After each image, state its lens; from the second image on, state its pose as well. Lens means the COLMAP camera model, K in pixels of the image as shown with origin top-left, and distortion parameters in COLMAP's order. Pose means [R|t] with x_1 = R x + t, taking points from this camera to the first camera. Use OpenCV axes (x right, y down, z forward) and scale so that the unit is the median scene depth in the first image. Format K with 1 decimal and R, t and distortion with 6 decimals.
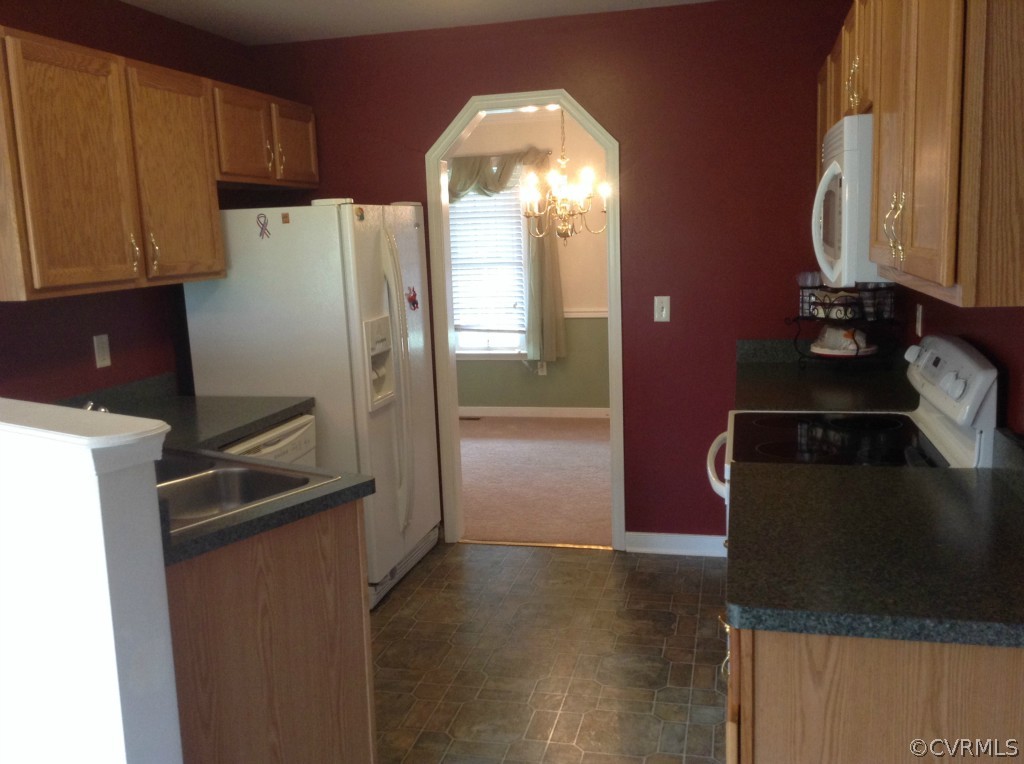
lens RADIAL K [[928.3, 0, 507.8], [0, 928.3, 382.2], [0, 0, 1]] dist [0.100428, -0.115538]
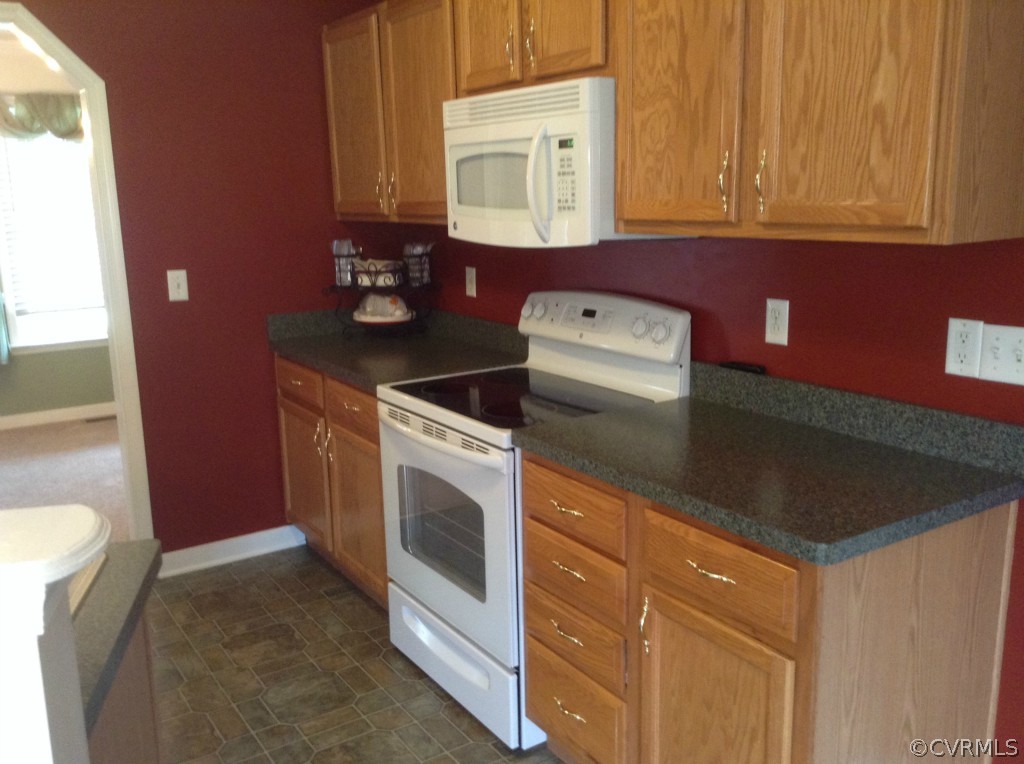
lens RADIAL K [[928.3, 0, 507.8], [0, 928.3, 382.2], [0, 0, 1]] dist [0.100428, -0.115538]
pose [[0.681648, -0.127812, 0.720431, -0.257531], [0.112347, 0.991232, 0.069556, -0.017498], [-0.723004, 0.033525, 0.690030, 0.193351]]
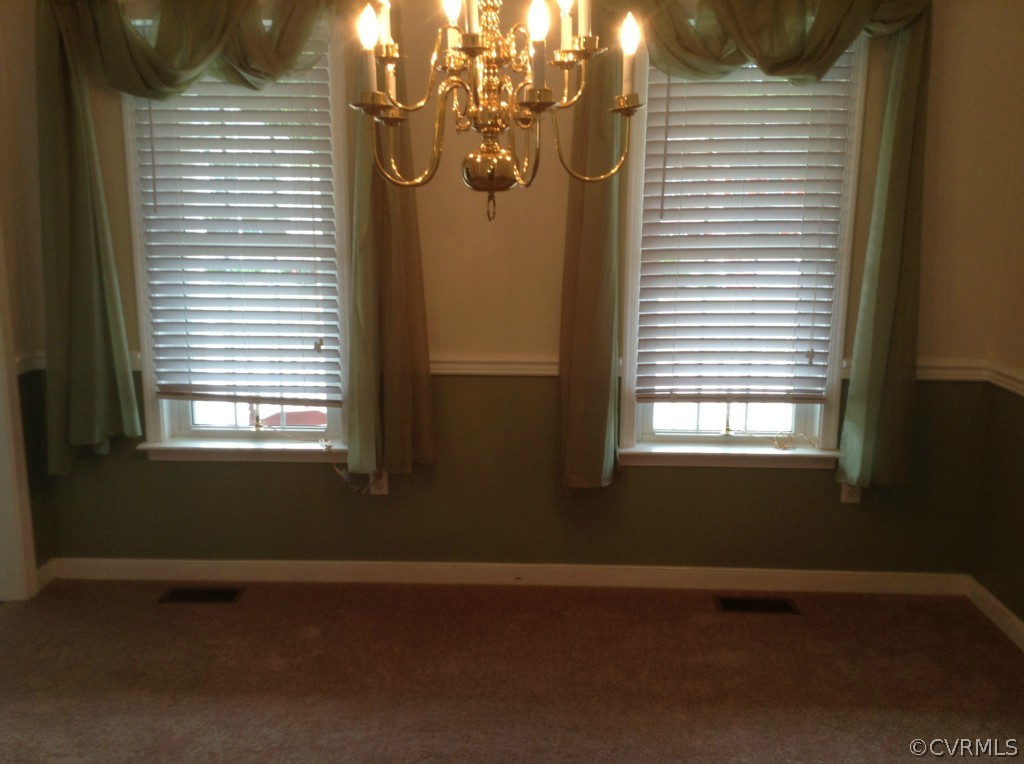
lens RADIAL K [[928.3, 0, 507.8], [0, 928.3, 382.2], [0, 0, 1]] dist [0.100428, -0.115538]
pose [[0.978840, 0.000700, 0.204627, 0.009036], [-0.008082, 0.999346, 0.035242, -0.143693], [-0.204468, -0.036150, 0.978205, 0.961140]]
